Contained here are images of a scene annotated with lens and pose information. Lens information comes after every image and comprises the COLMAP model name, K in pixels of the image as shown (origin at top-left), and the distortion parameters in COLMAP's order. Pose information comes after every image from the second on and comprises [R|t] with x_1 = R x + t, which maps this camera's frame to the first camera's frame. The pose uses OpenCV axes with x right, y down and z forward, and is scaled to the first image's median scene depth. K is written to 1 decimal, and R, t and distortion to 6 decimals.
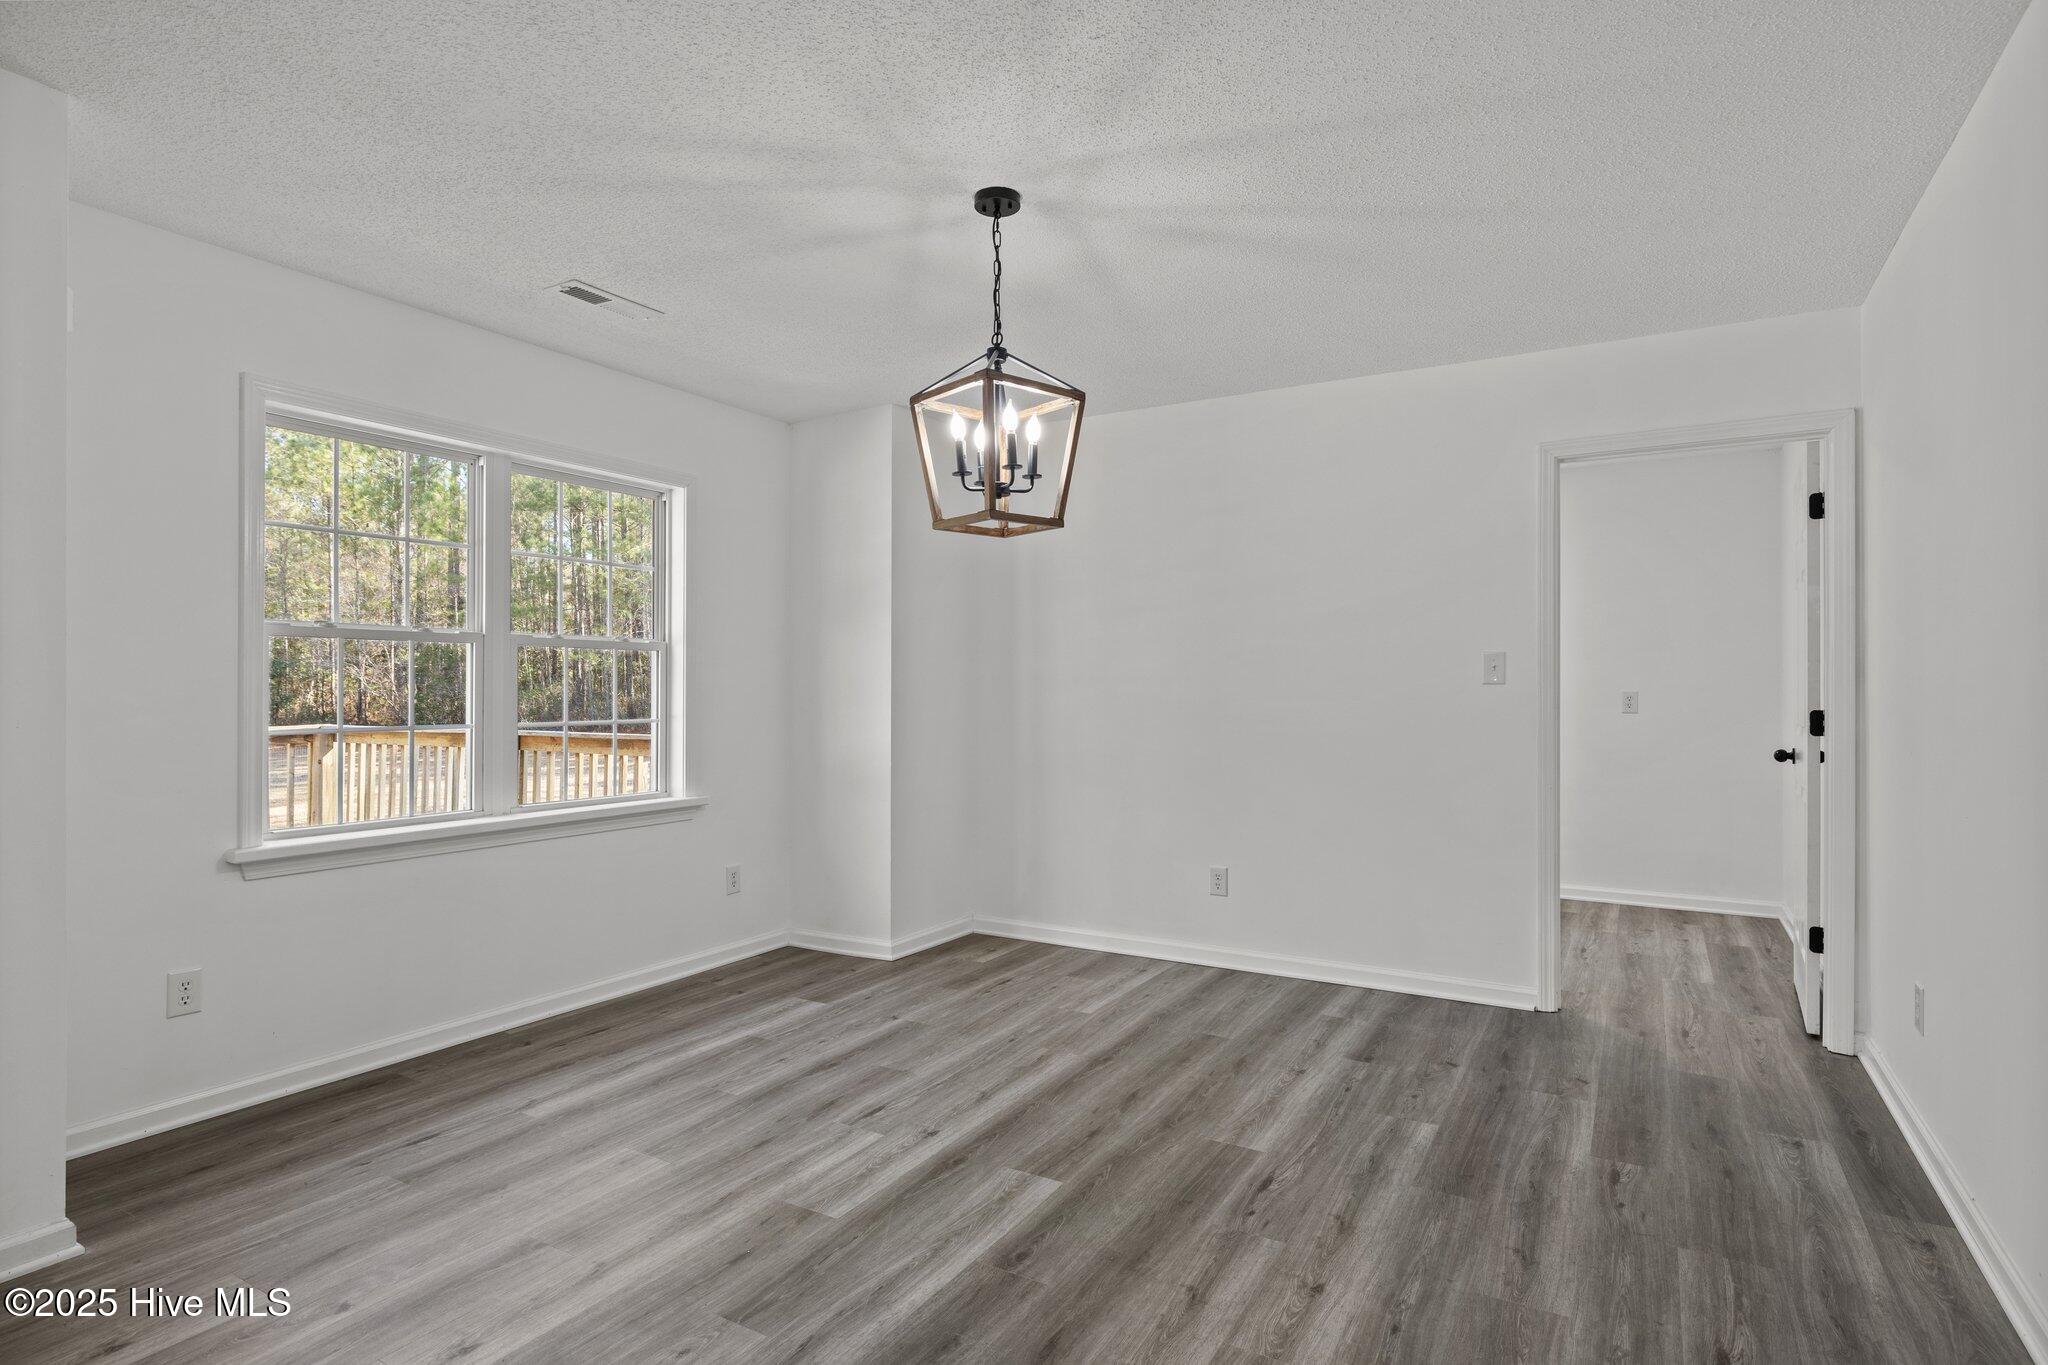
lens RADIAL K [[1052.7, 0, 1027.0], [0, 1052.7, 692.0], [0, 0, 1]] dist [-0.002076, 0.000060]
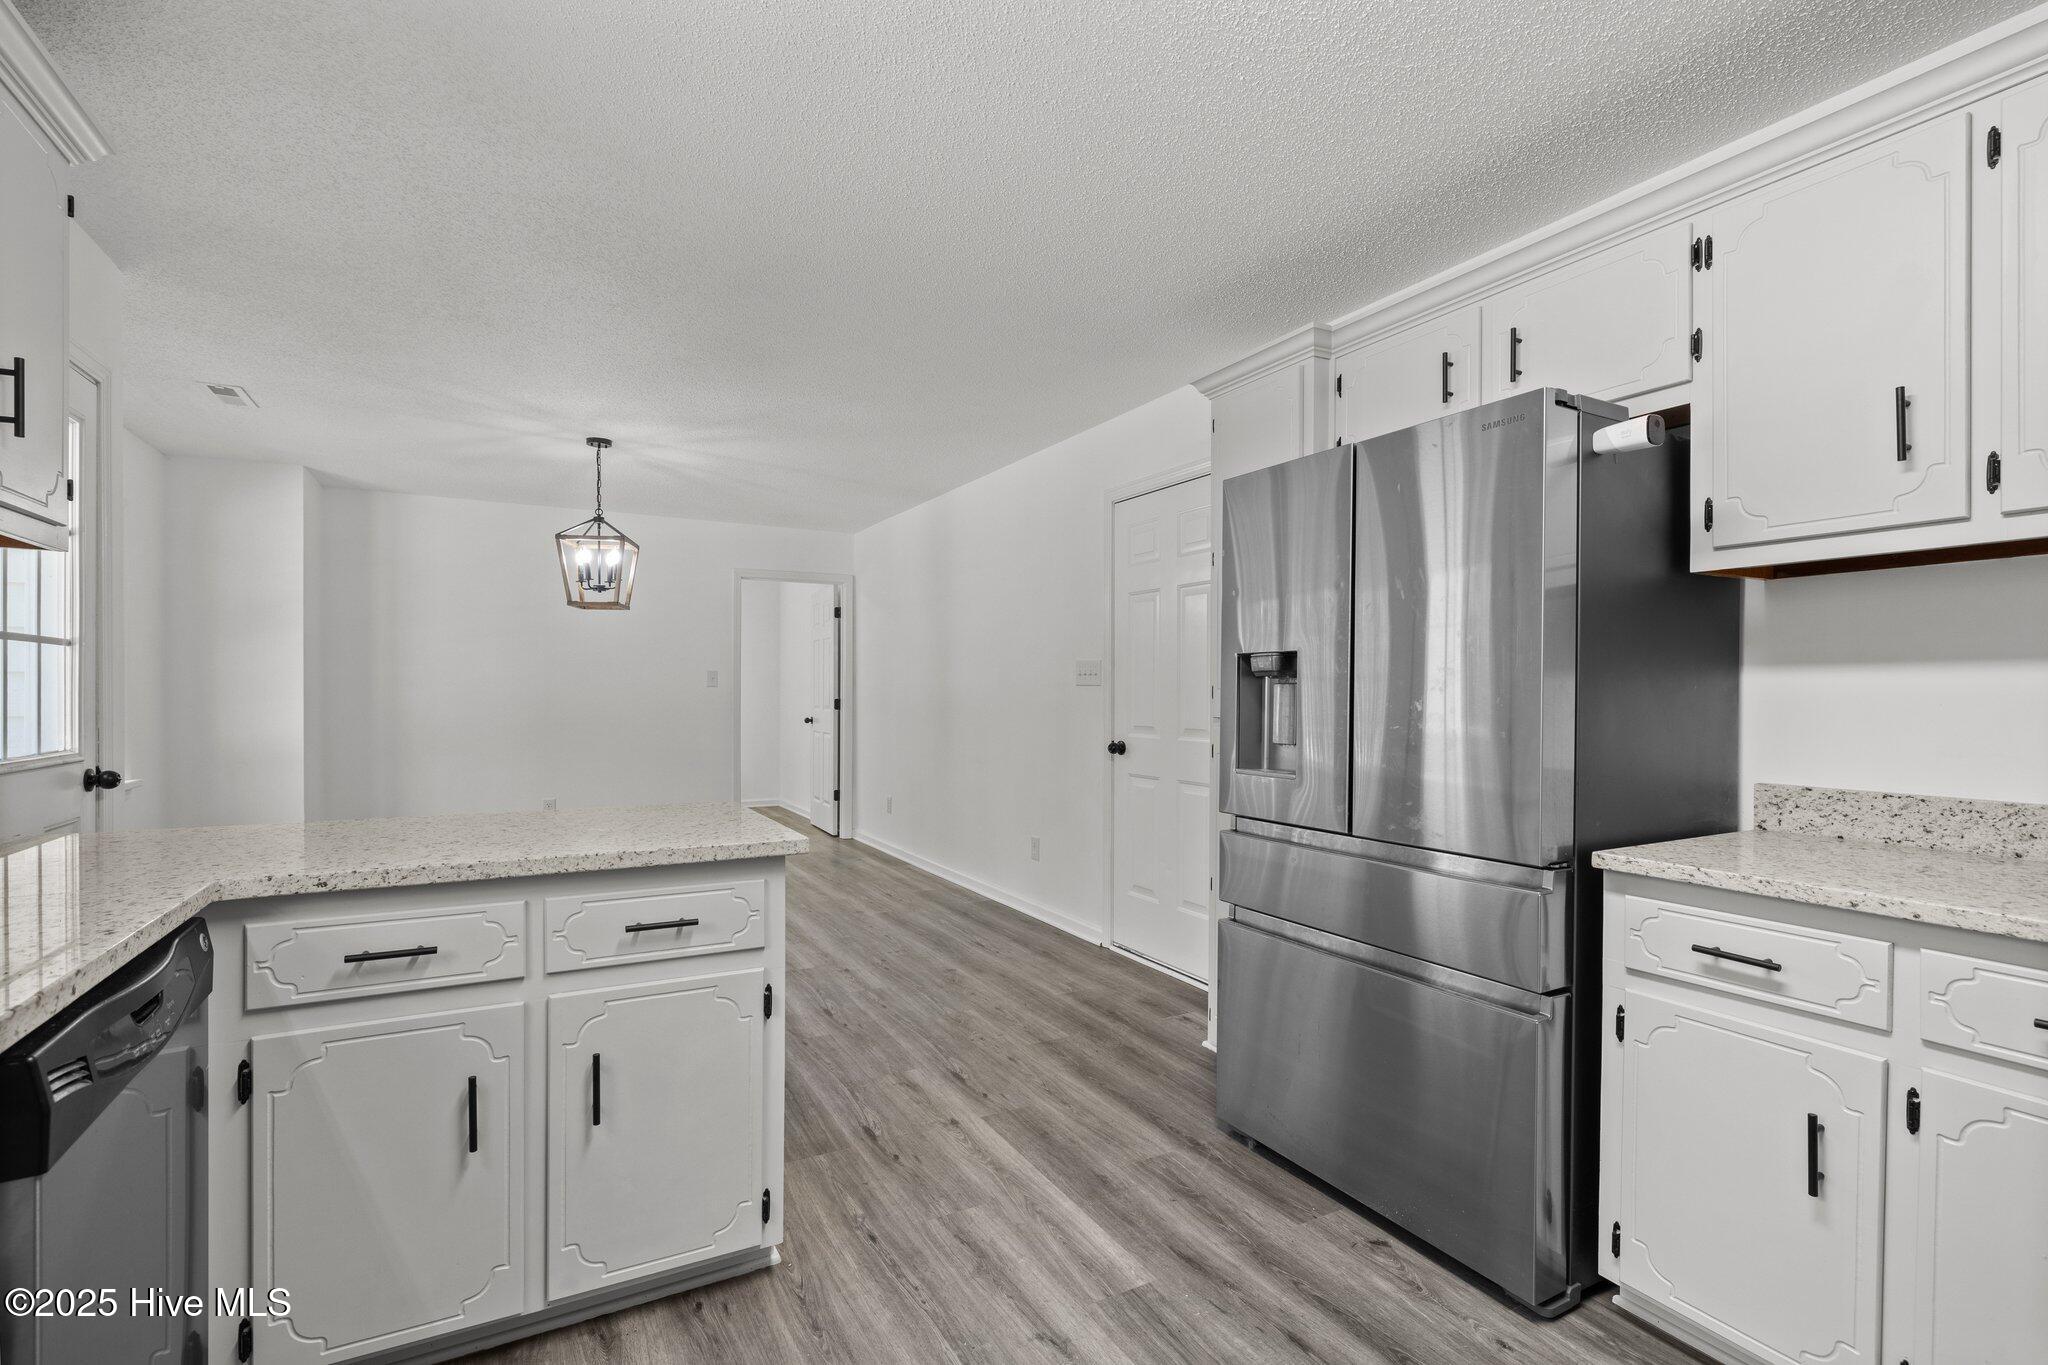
lens RADIAL K [[923.0, 0, 1009.7], [0, 923.0, 690.4], [0, 0, 1]] dist [0.000142, -0.000019]
pose [[0.525478, 0.001865, 0.850805, -1.168445], [-0.000808, 0.999998, -0.001694, 0.003948], [-0.850807, 0.000203, 0.525478, -0.611495]]
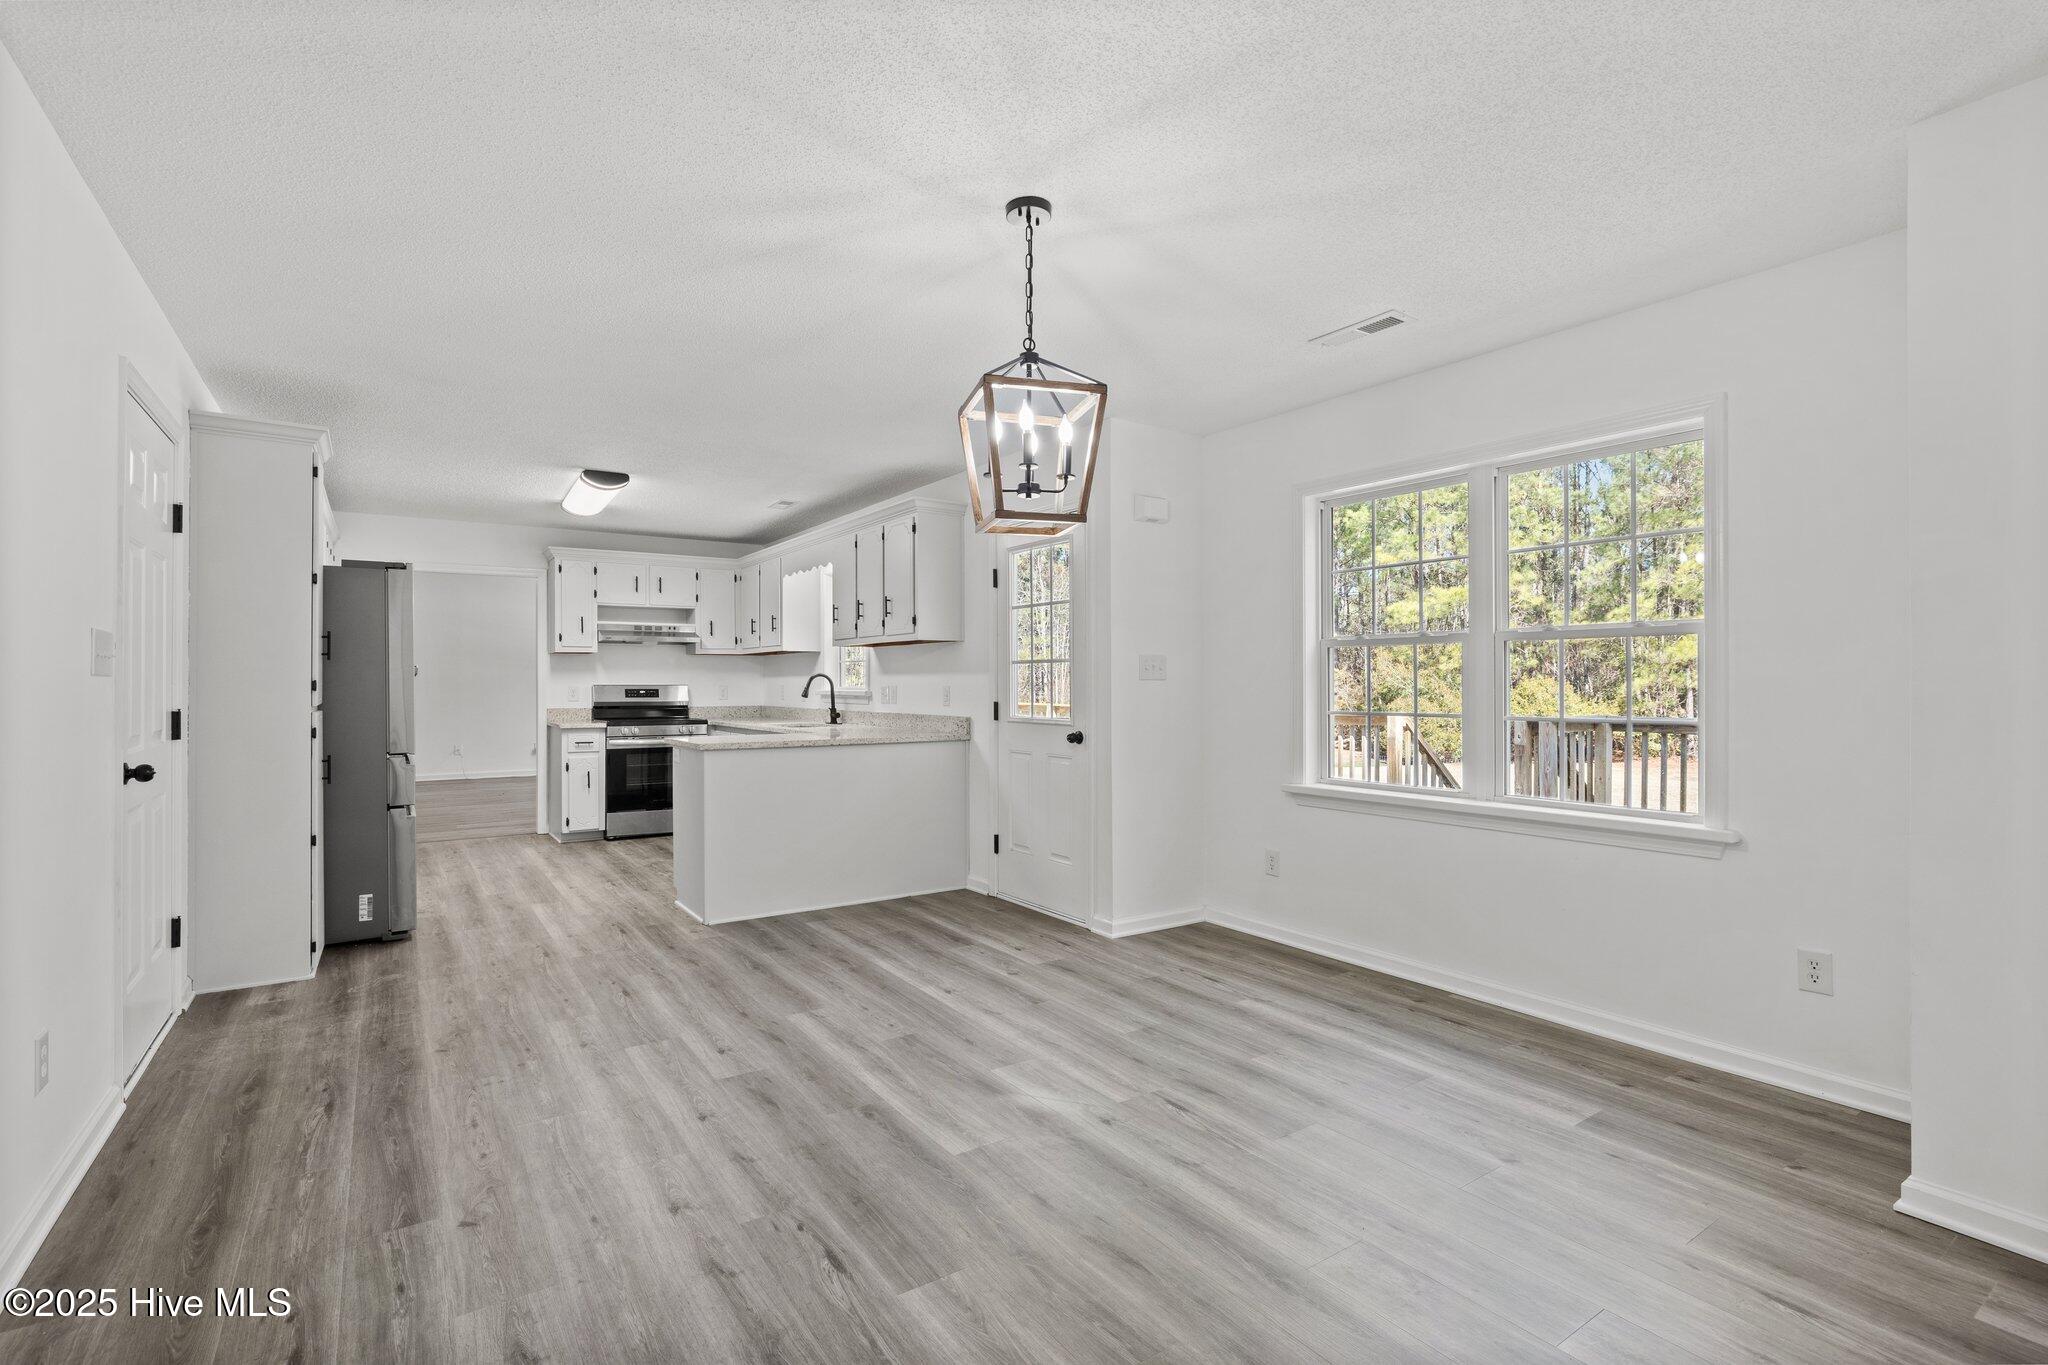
lens RADIAL K [[968.9, 0, 1024.3], [0, 968.9, 674.6], [0, 0, 1]] dist [-0.005308, 0.000371]
pose [[-0.439807, -0.008126, -0.898055, 0.868412], [-0.000795, 0.999962, -0.008659, -0.002267], [0.898092, -0.003094, -0.439797, 1.484215]]
